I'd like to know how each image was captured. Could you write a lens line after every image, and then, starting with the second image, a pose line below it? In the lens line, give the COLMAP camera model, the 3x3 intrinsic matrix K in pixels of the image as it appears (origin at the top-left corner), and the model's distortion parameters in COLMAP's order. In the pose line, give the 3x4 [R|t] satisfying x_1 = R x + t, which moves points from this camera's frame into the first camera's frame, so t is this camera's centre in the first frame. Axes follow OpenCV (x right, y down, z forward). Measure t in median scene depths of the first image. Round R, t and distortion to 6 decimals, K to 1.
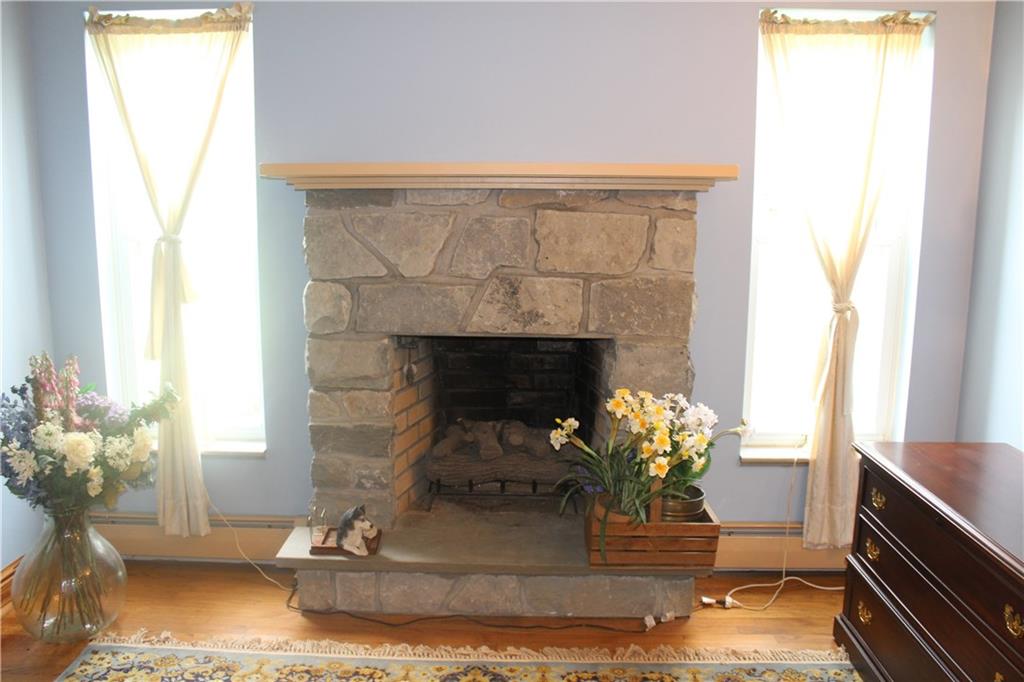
lens RADIAL K [[832.6, 0, 507.7], [0, 832.6, 340.8], [0, 0, 1]] dist [-0.113748, 0.074030]
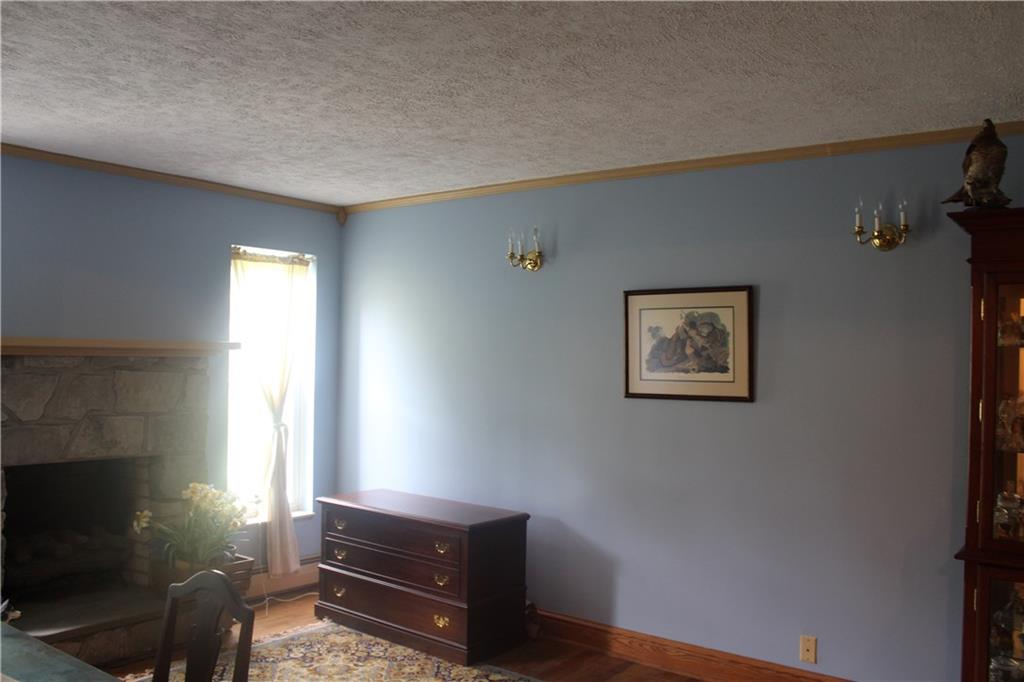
lens RADIAL K [[832.6, 0, 512.8], [0, 832.6, 343.0], [0, 0, 1]] dist [-0.113748, 0.074030]
pose [[0.596881, 0.014290, 0.802203, -0.688872], [0.117778, 0.987449, -0.105223, 0.027850], [-0.793638, 0.157287, 0.587707, -0.400769]]
